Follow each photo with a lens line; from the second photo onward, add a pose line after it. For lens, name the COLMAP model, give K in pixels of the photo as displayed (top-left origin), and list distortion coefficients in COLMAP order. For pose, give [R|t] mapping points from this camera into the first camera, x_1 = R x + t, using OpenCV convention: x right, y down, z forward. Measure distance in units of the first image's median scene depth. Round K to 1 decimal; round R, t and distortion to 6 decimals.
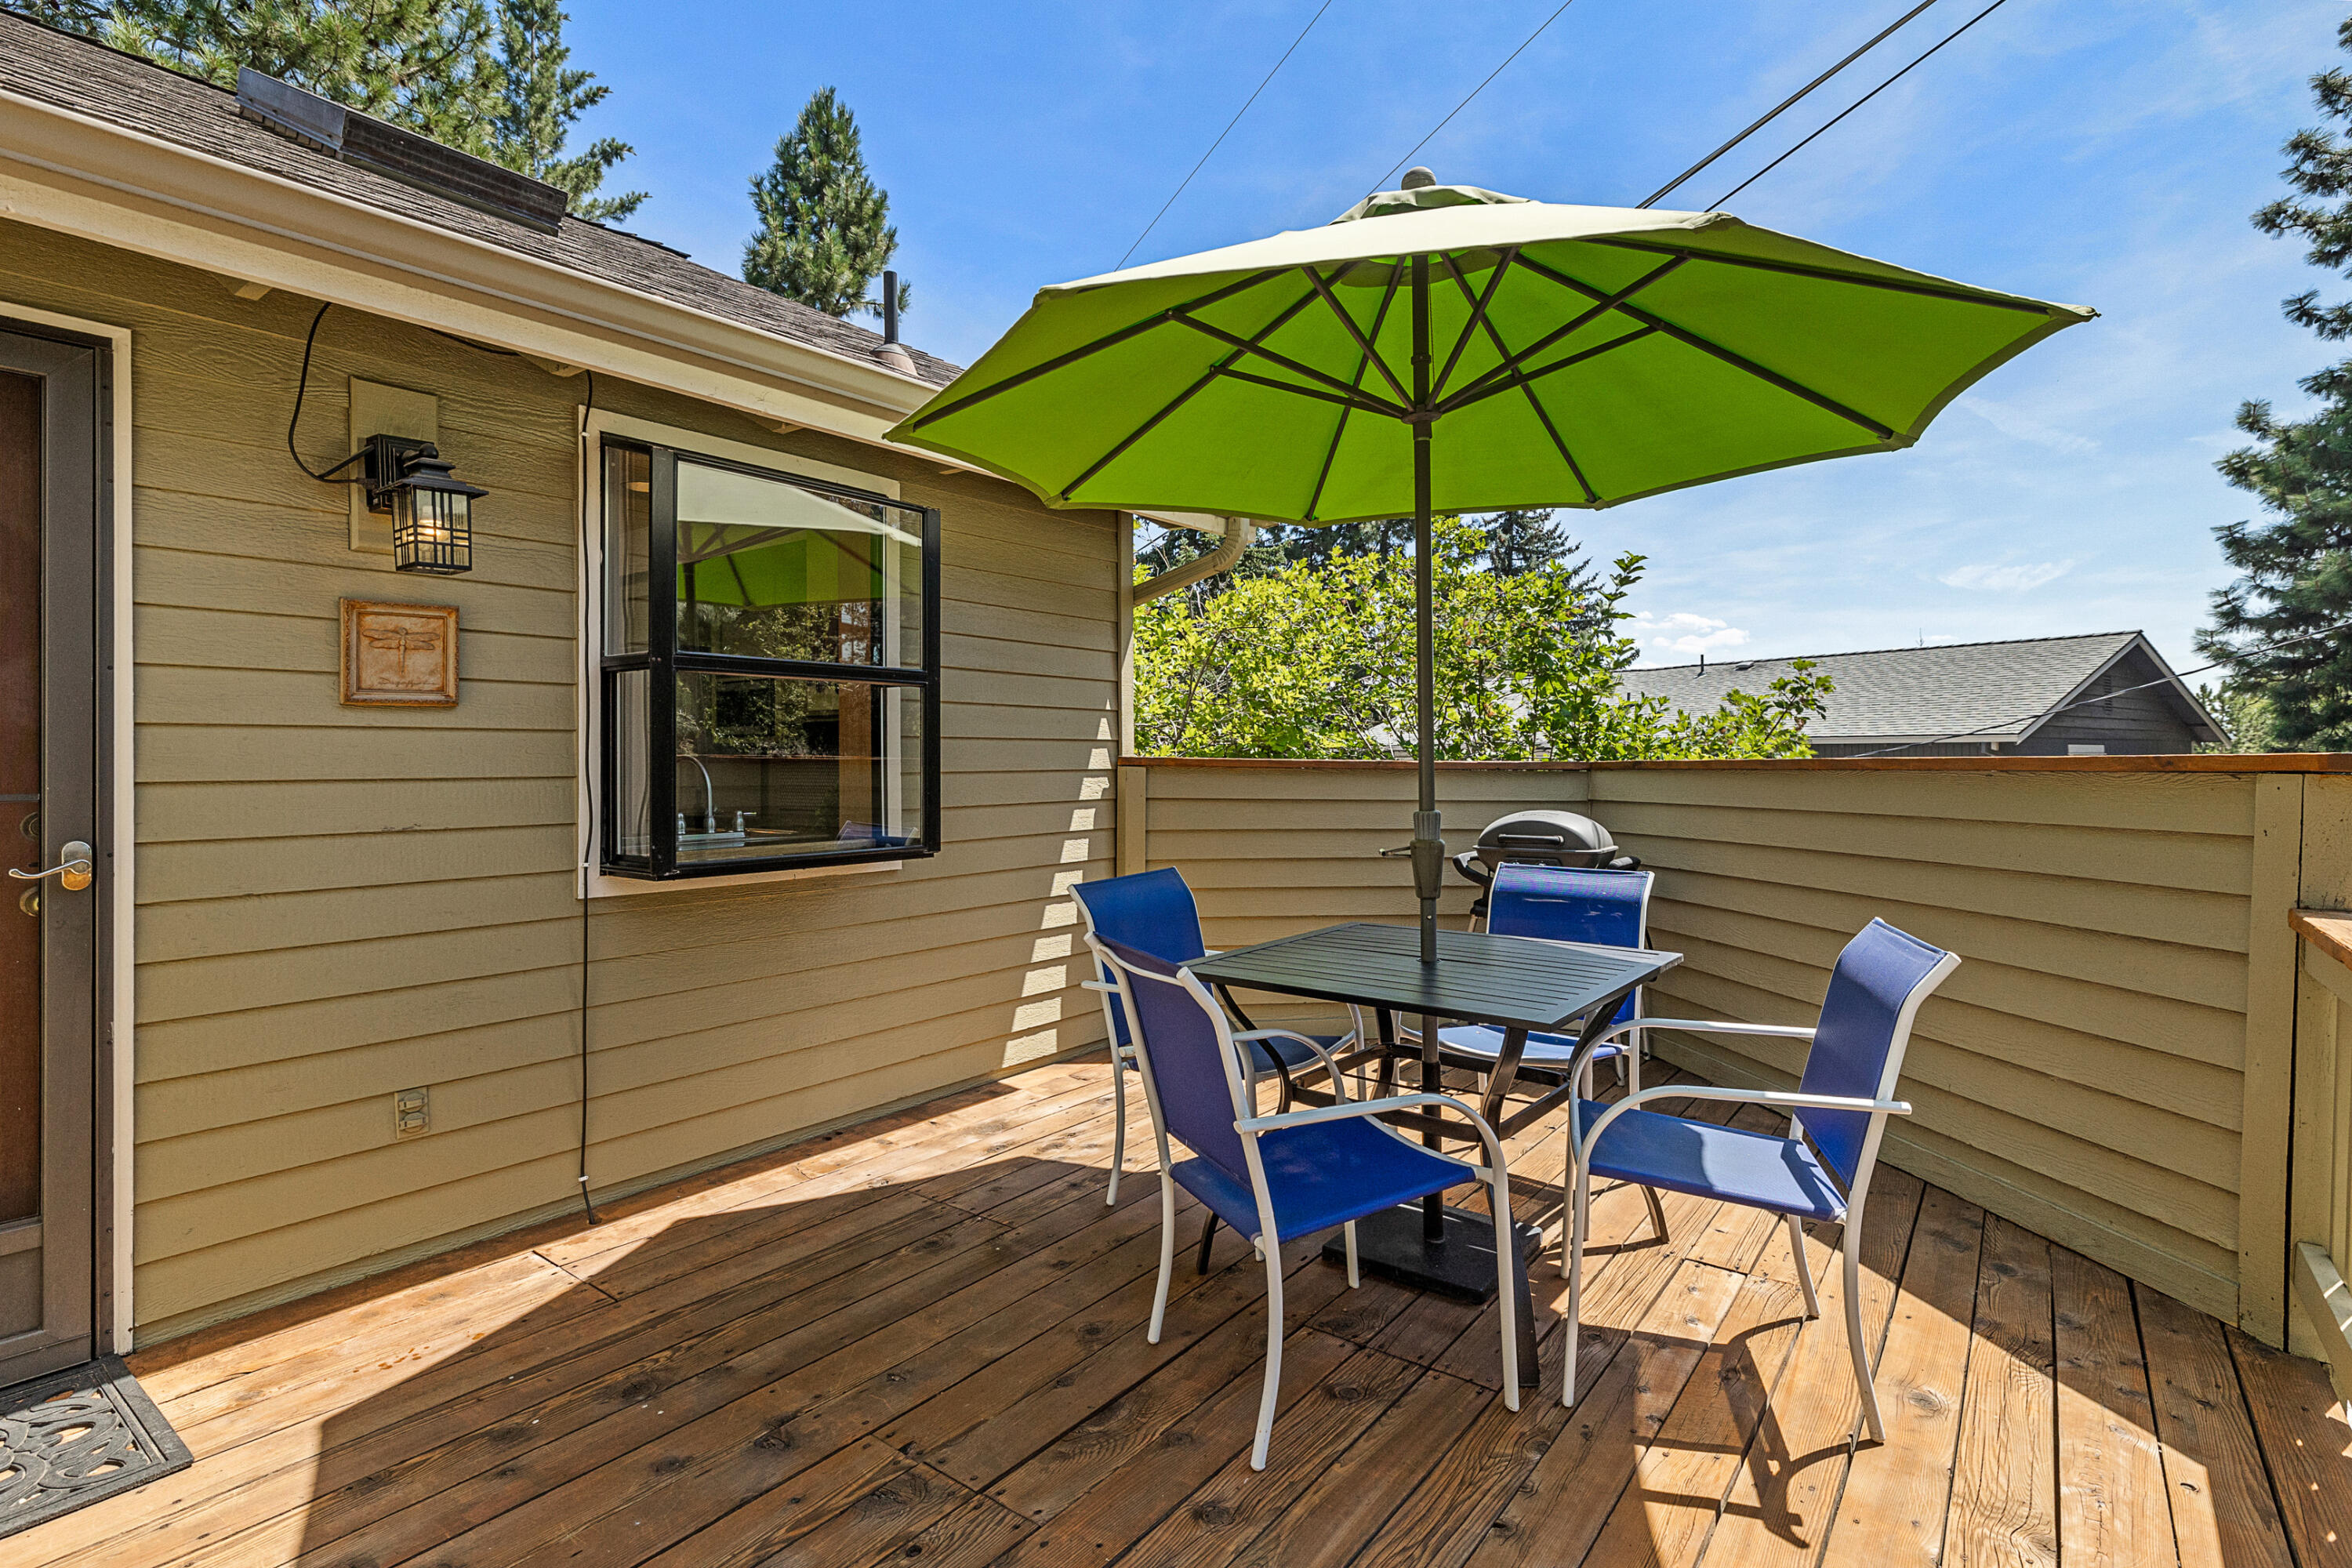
lens RADIAL K [[1134.7, 0, 1171.3], [0, 1134.7, 764.7], [0, 0, 1]] dist [-0.017081, -0.000377]
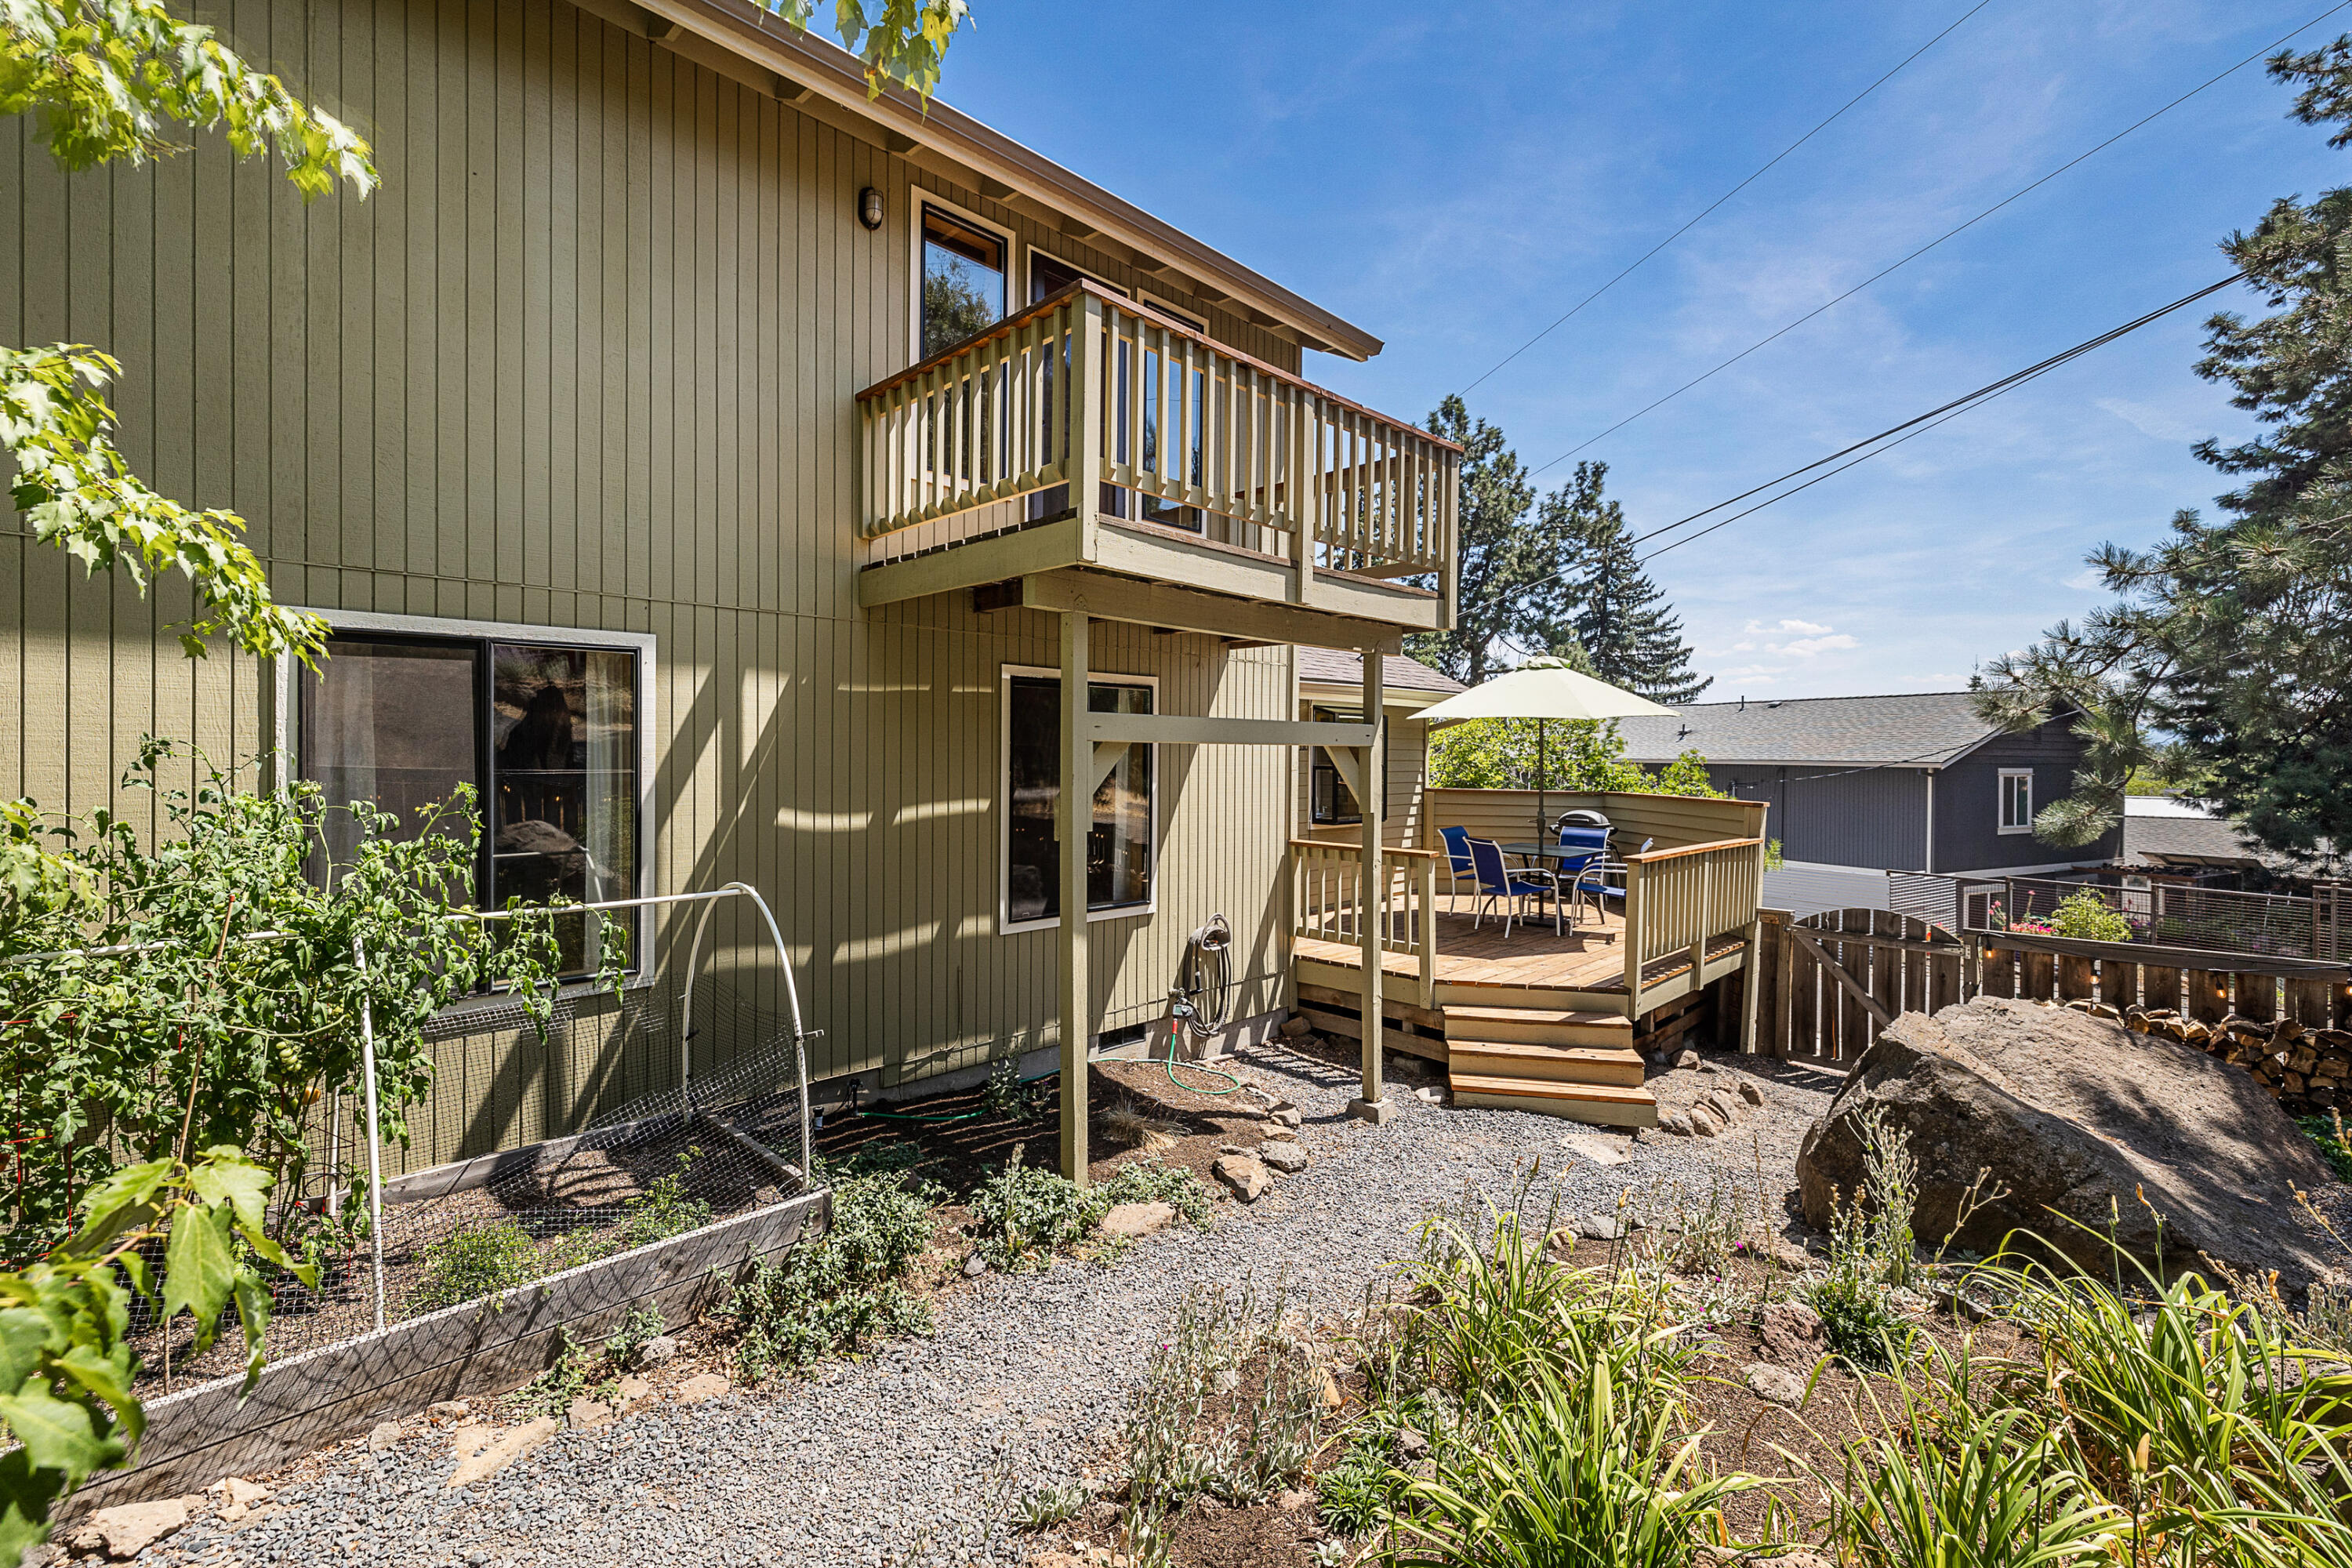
lens RADIAL K [[1015.3, 0, 1175.3], [0, 1015.3, 769.3], [0, 0, 1]] dist [-0.003516, 0.000281]
pose [[0.993260, 0.013644, -0.115104, -0.101641], [-0.012241, 0.999842, 0.012890, -0.021443], [0.115262, -0.011394, 0.993270, -0.425421]]
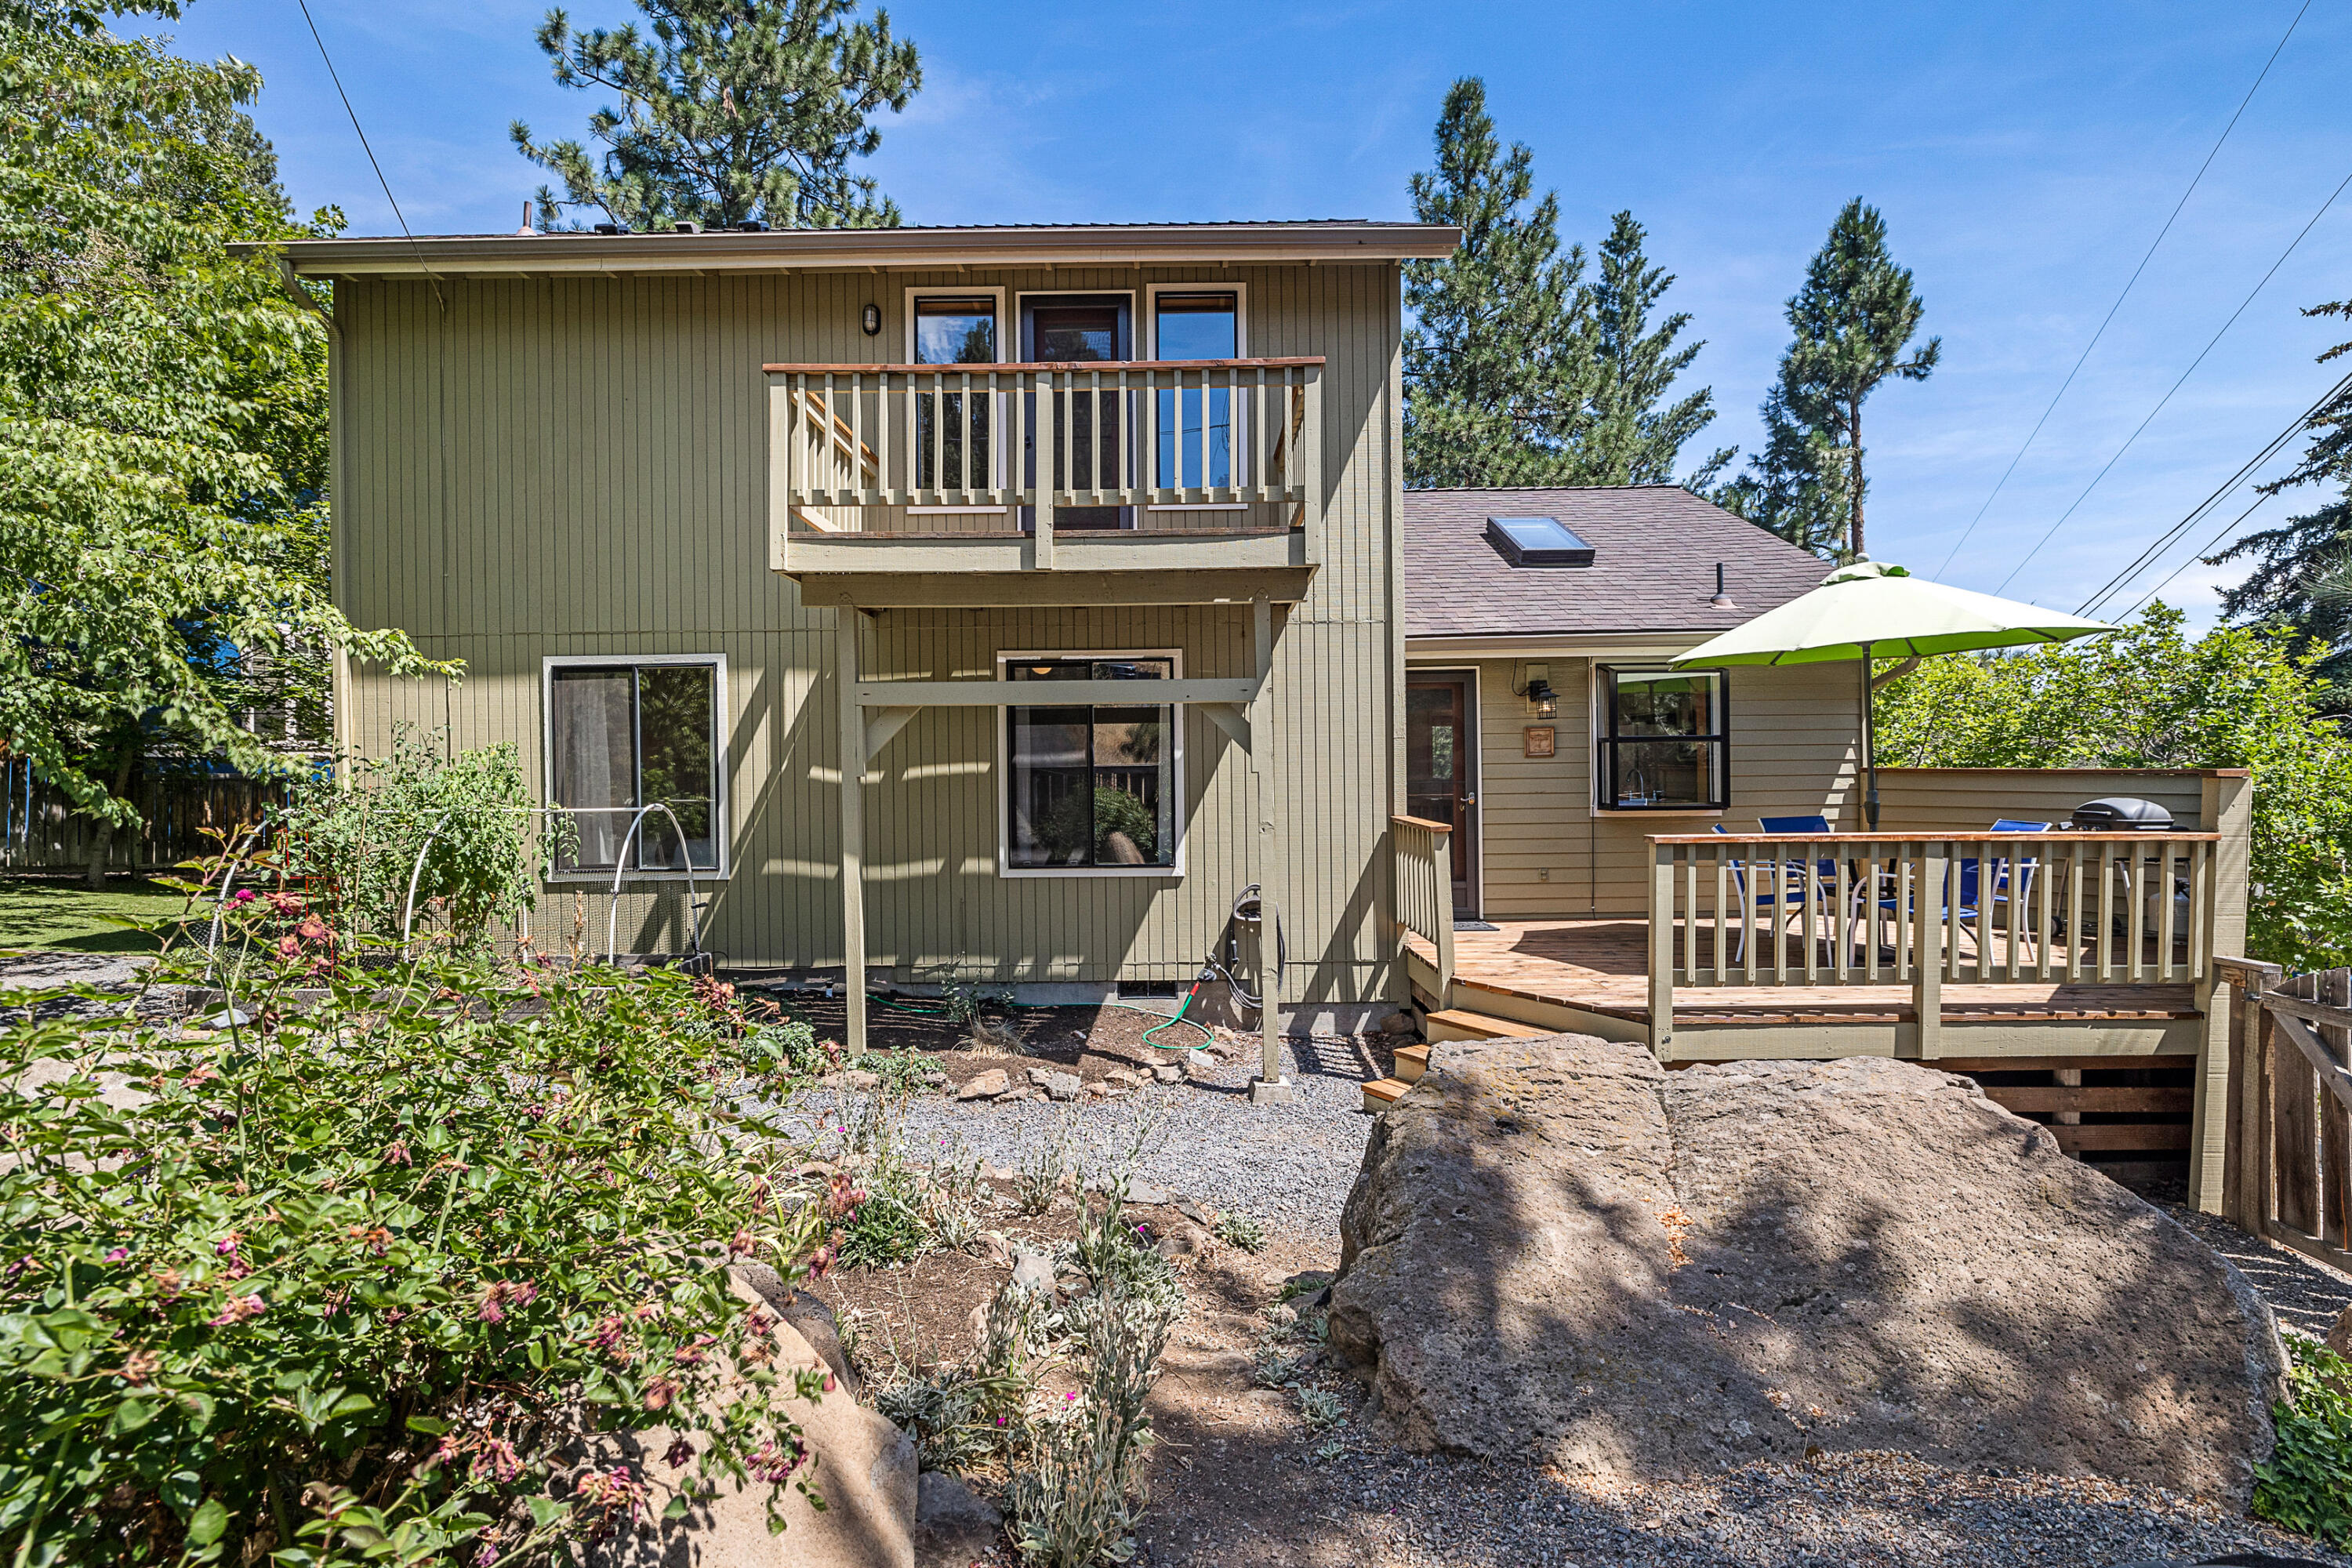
lens RADIAL K [[1134.7, 0, 1172.6], [0, 1134.7, 783.6], [0, 0, 1]] dist [-0.017081, -0.000377]
pose [[0.604384, 0.008793, -0.796645, 0.217362], [0.004336, 0.999888, 0.014326, -0.003444], [0.796681, -0.012112, 0.604278, -0.309166]]
